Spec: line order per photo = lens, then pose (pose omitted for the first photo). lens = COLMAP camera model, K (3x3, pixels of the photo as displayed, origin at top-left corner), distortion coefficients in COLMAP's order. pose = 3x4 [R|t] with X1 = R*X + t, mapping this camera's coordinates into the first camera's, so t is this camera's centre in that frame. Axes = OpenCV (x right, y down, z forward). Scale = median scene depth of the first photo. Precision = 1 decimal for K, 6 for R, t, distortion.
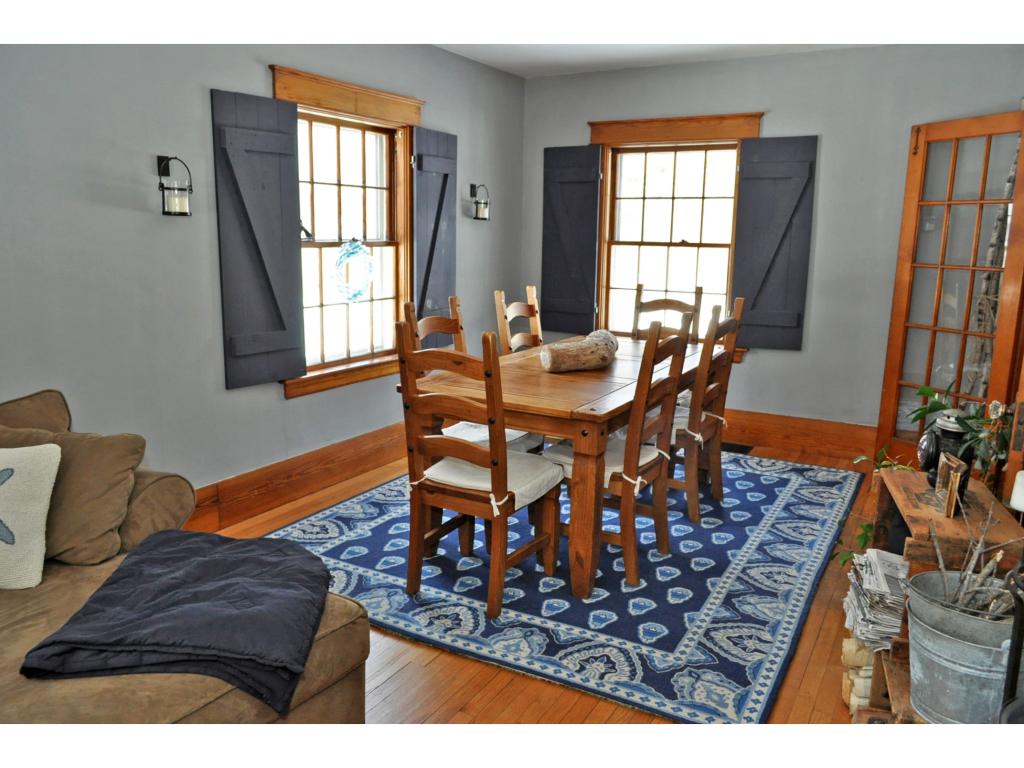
lens RADIAL K [[791.4, 0, 514.1], [0, 791.4, 389.3], [0, 0, 1]] dist [-0.022251, 0.011840]
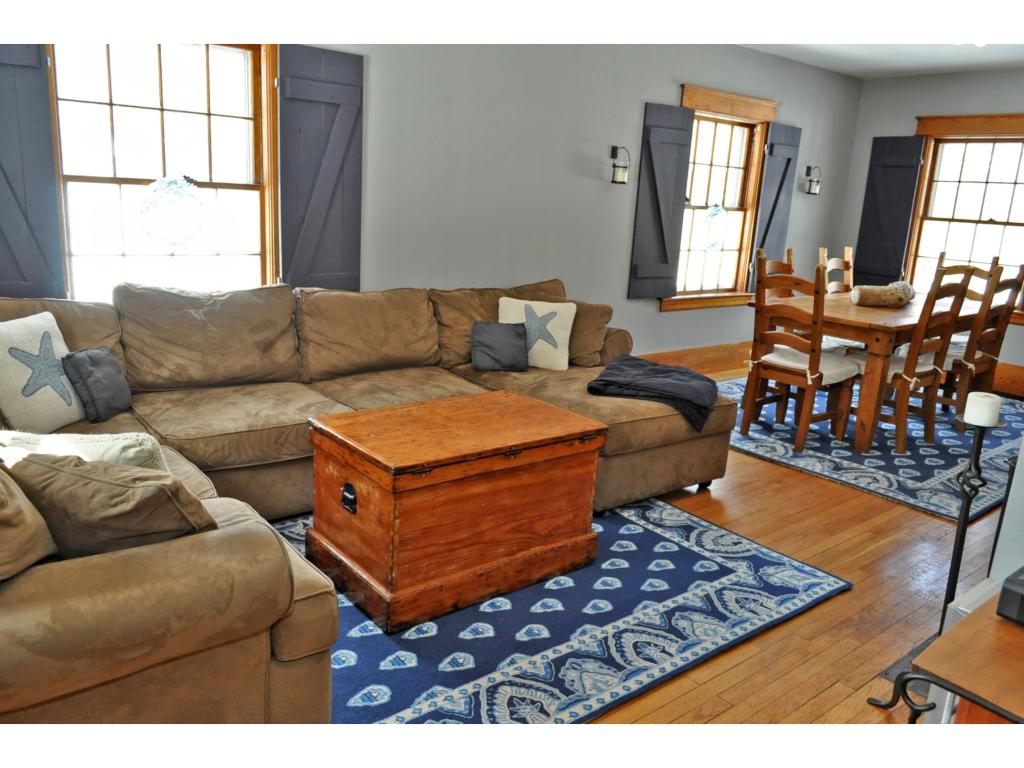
lens RADIAL K [[791.4, 0, 509.7], [0, 791.4, 387.6], [0, 0, 1]] dist [-0.022251, 0.011840]
pose [[0.930260, 0.122105, -0.345988, -0.025853], [-0.110439, 0.992452, 0.053314, 0.114242], [0.349886, -0.011385, 0.936723, -0.516160]]
